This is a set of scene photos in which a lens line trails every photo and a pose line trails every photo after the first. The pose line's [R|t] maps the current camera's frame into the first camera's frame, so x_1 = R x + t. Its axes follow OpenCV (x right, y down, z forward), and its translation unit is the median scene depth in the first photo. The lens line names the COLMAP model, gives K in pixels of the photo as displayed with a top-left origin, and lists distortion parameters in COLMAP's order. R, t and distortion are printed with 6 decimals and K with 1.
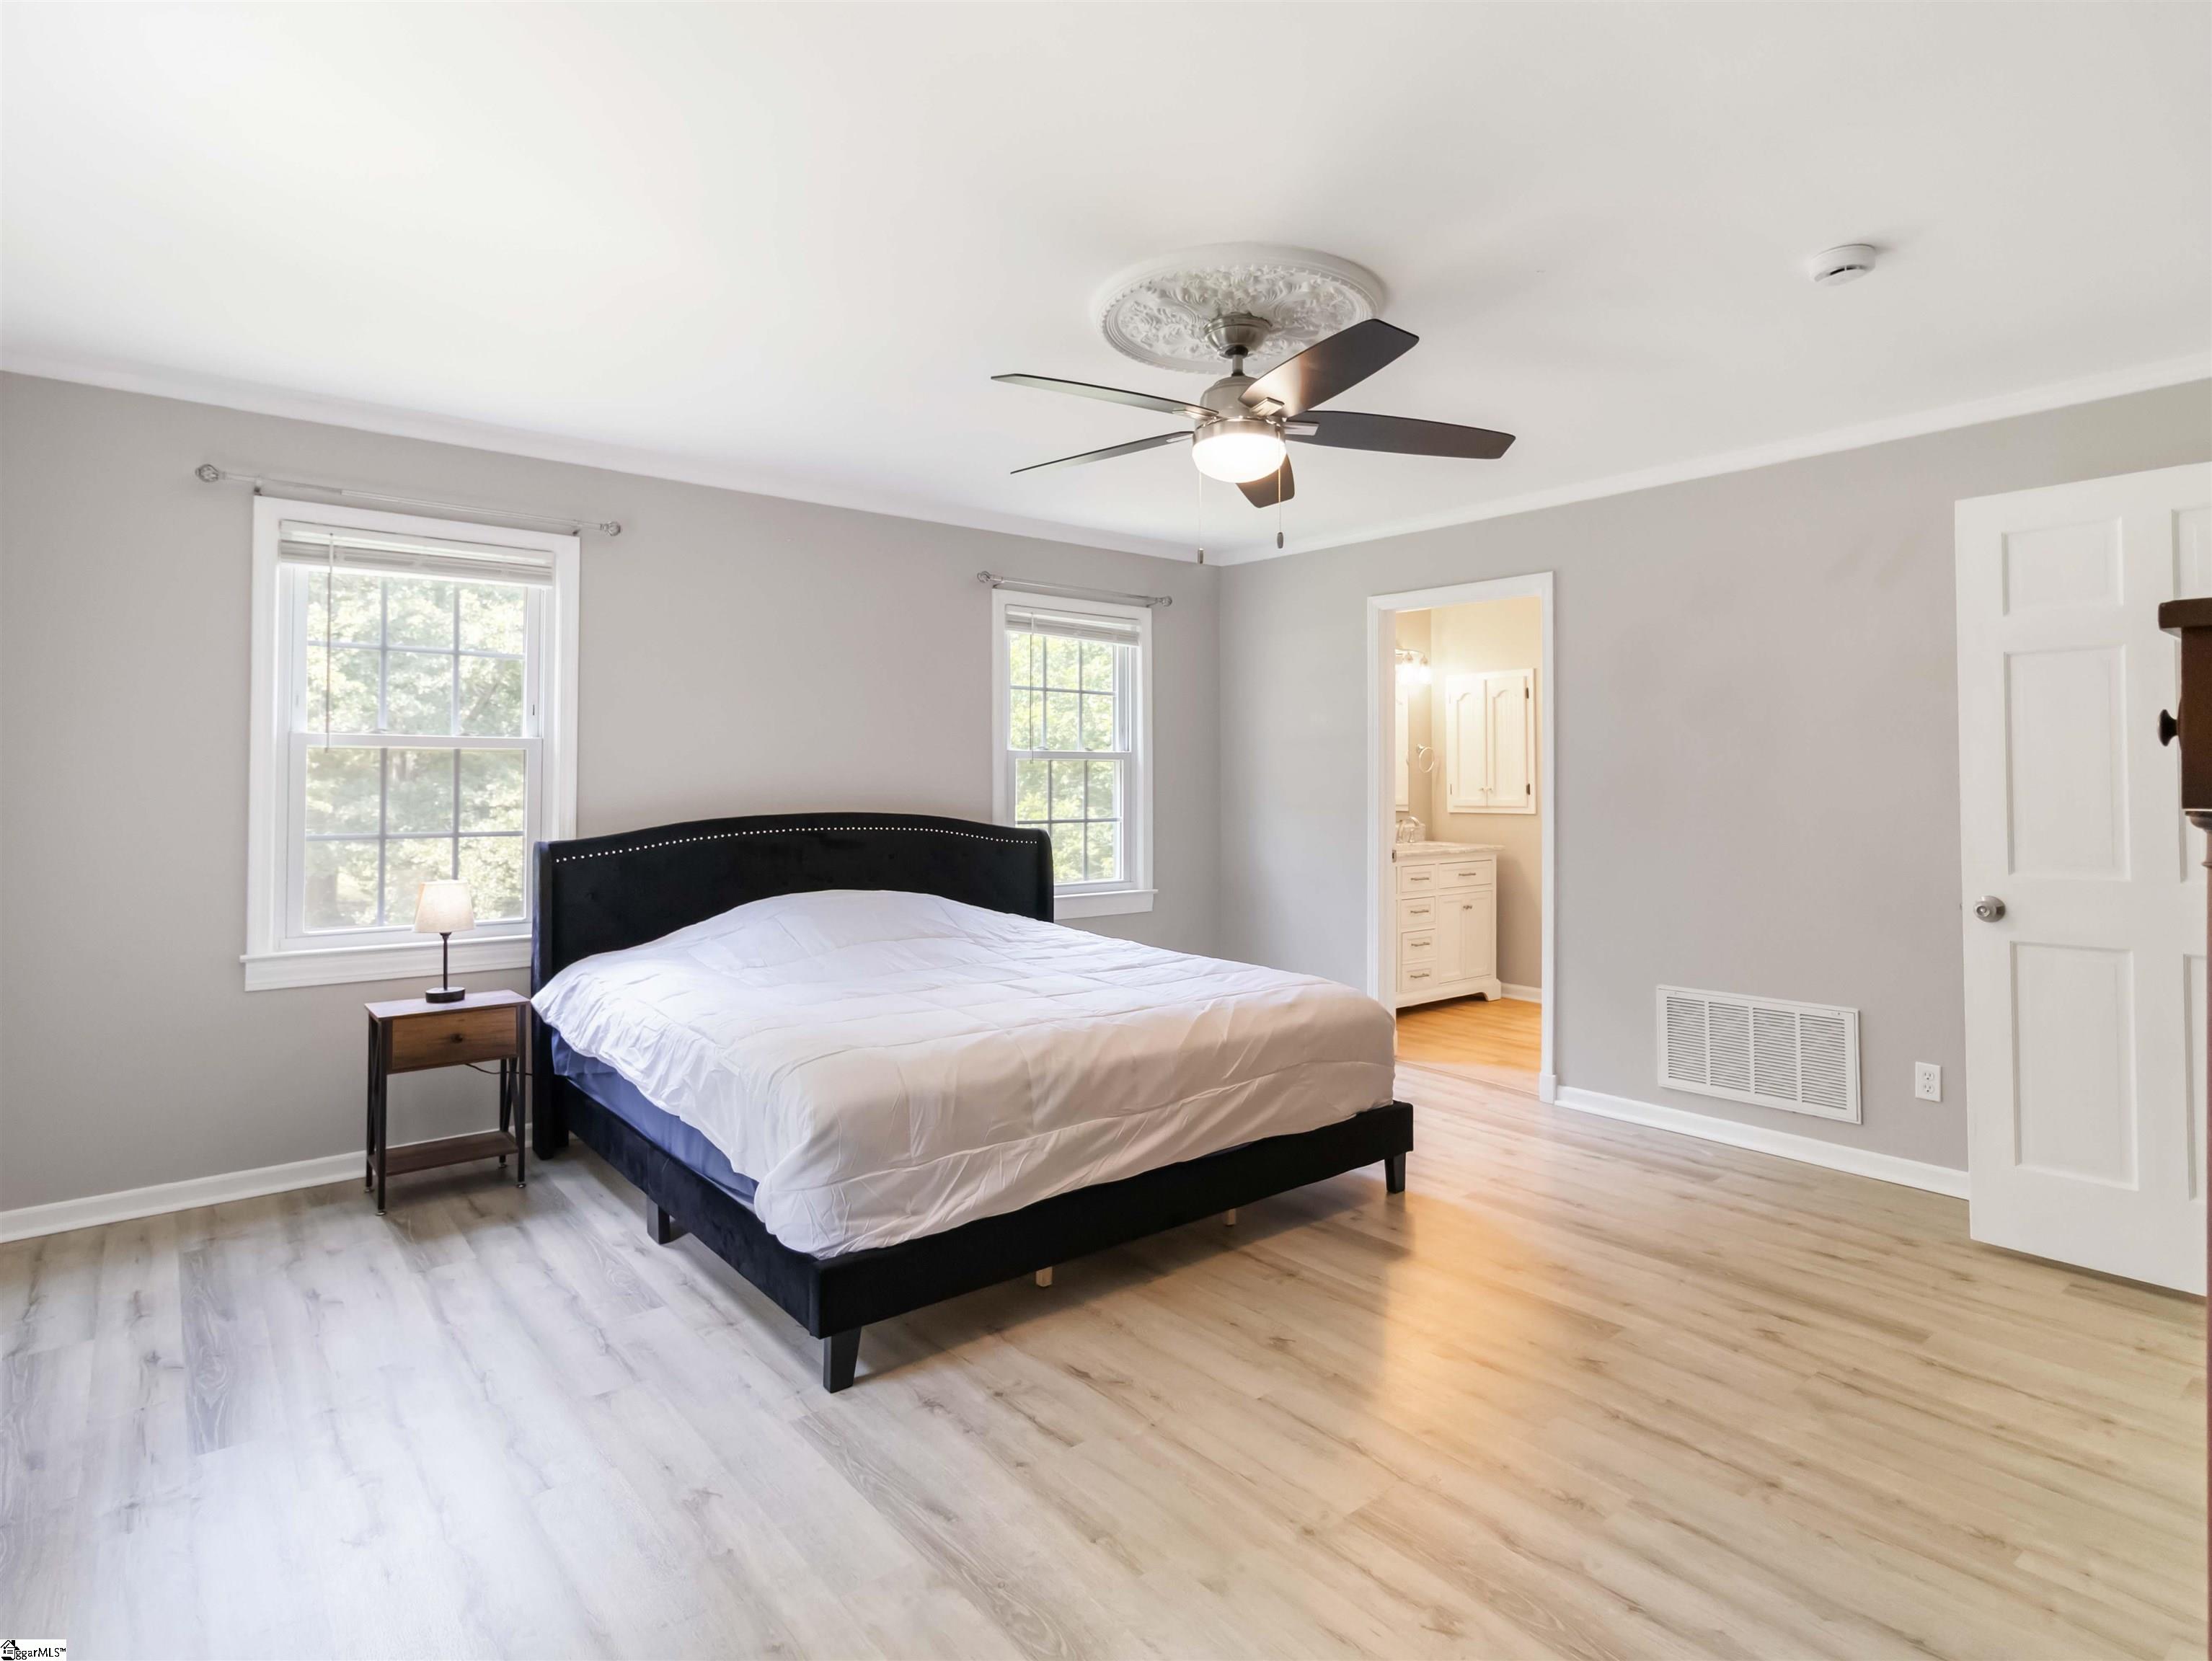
lens RADIAL K [[1195.6, 0, 1125.2], [0, 1195.6, 823.8], [0, 0, 1]] dist [0.001070, 0.001962]
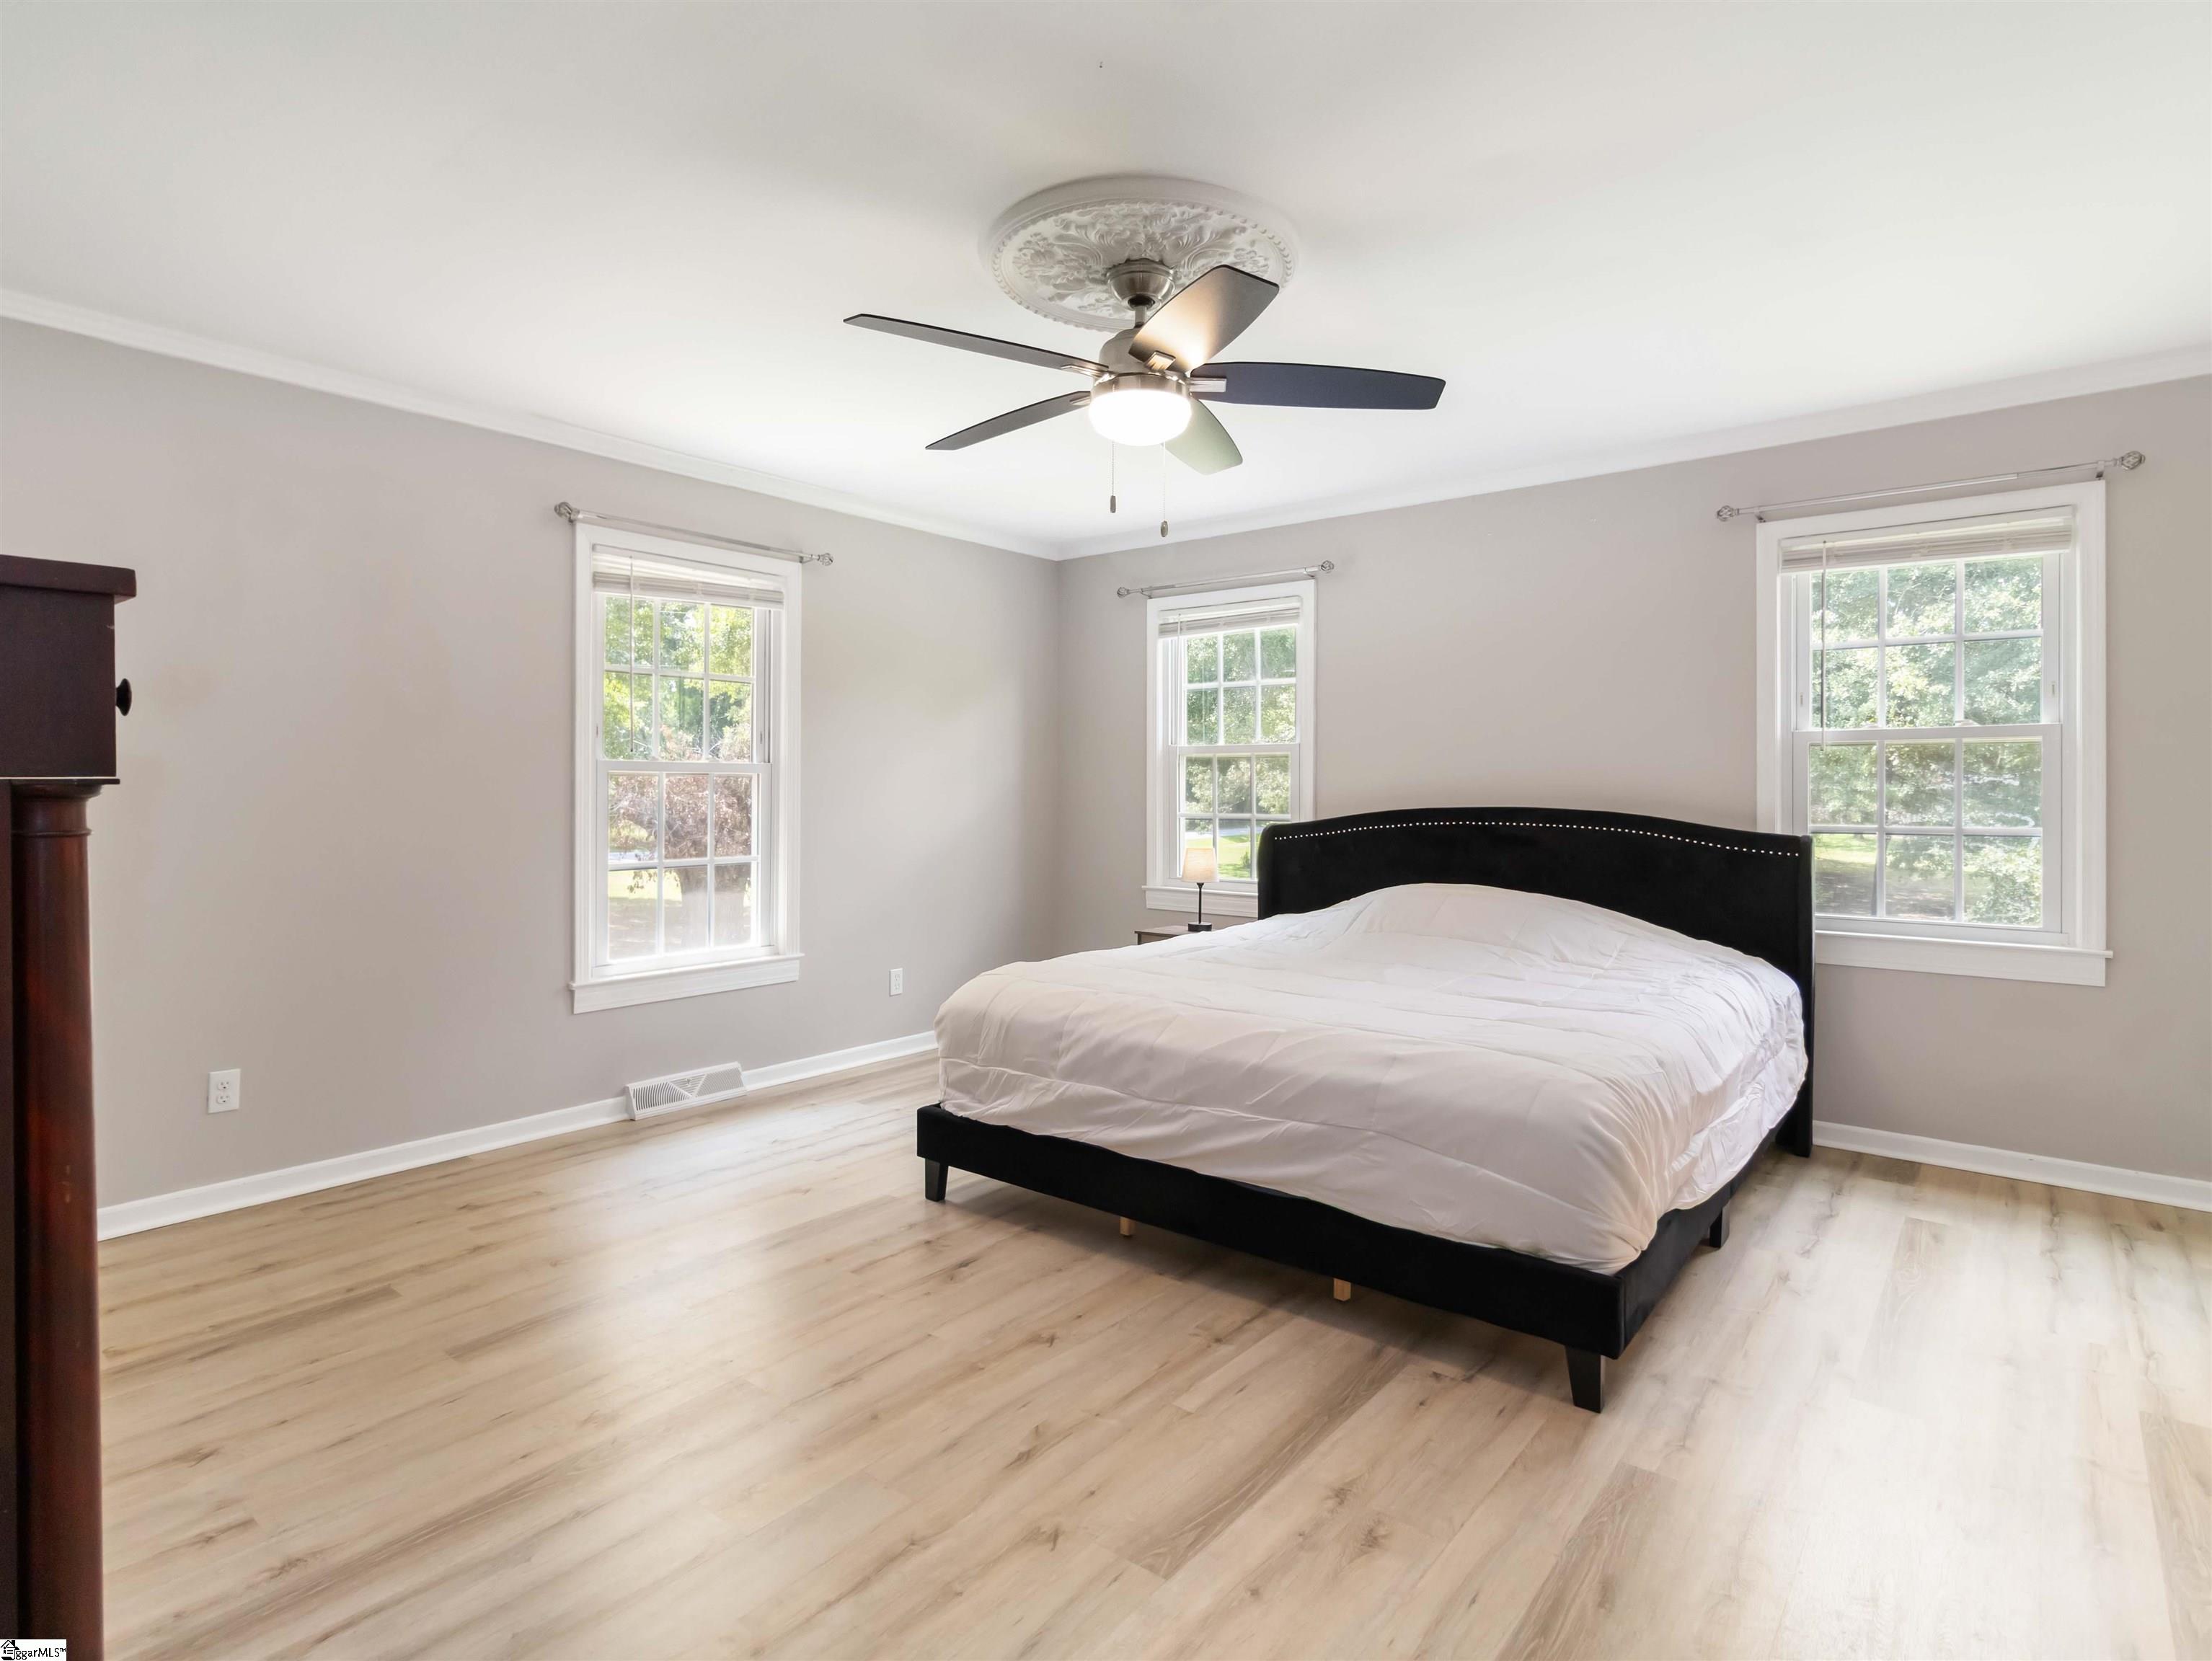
lens RADIAL K [[1195.6, 0, 1122.2], [0, 1195.6, 823.3], [0, 0, 1]] dist [0.001070, 0.001962]
pose [[0.194099, 0.031462, -0.980477, 0.937518], [-0.030367, 0.999199, 0.026051, -0.016582], [0.980512, 0.024718, 0.194899, 0.734115]]
